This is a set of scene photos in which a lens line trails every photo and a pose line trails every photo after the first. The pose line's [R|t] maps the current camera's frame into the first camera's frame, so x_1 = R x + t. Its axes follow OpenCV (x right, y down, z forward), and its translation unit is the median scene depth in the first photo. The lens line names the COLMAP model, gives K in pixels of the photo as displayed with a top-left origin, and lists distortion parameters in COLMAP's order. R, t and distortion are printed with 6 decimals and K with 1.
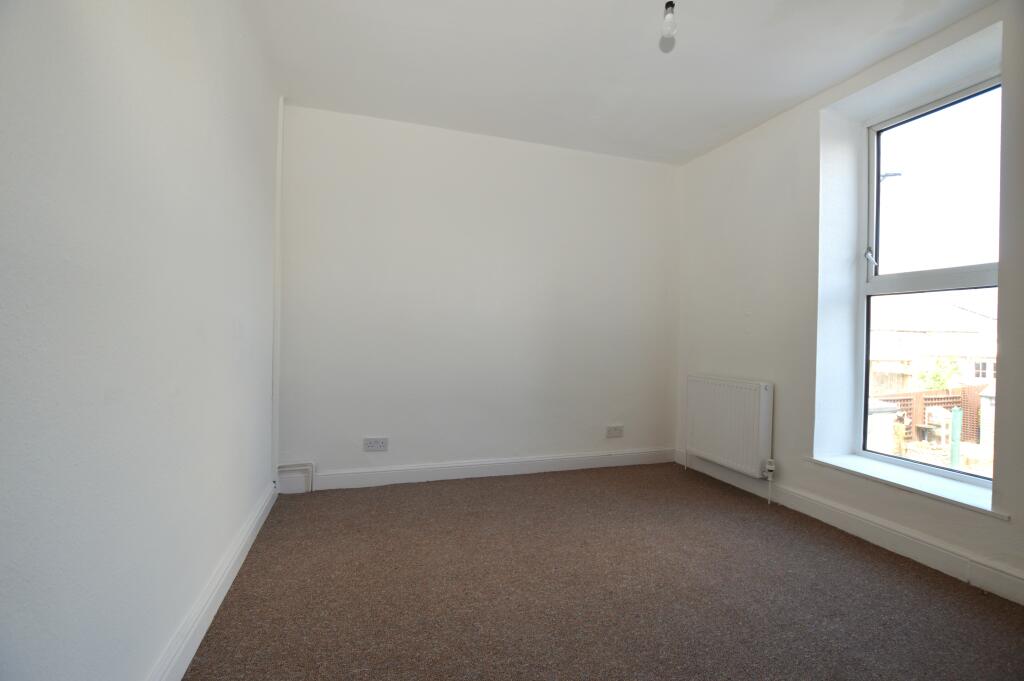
lens RADIAL K [[455.1, 0, 515.9], [0, 455.1, 339.0], [0, 0, 1]] dist [-0.016600, 0.000025]
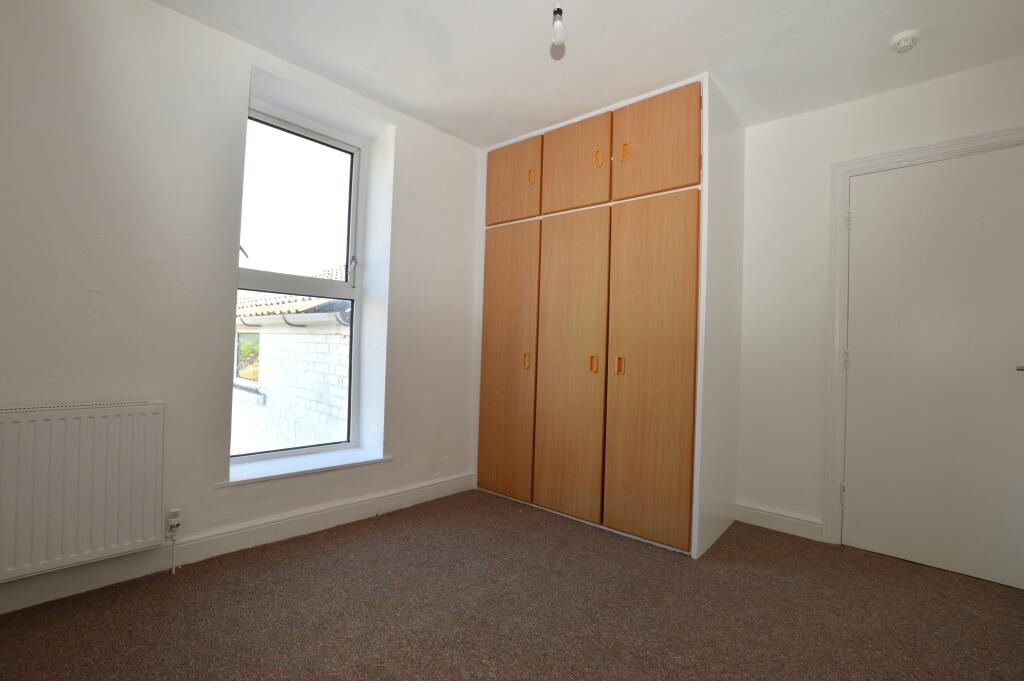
lens RADIAL K [[455.1, 0, 515.9], [0, 455.1, 339.0], [0, 0, 1]] dist [-0.016600, 0.000025]
pose [[-0.477560, -0.018528, 0.878404, -0.366492], [-0.037269, 0.999305, 0.000817, -0.017802], [-0.877808, -0.032347, -0.477919, 1.129280]]
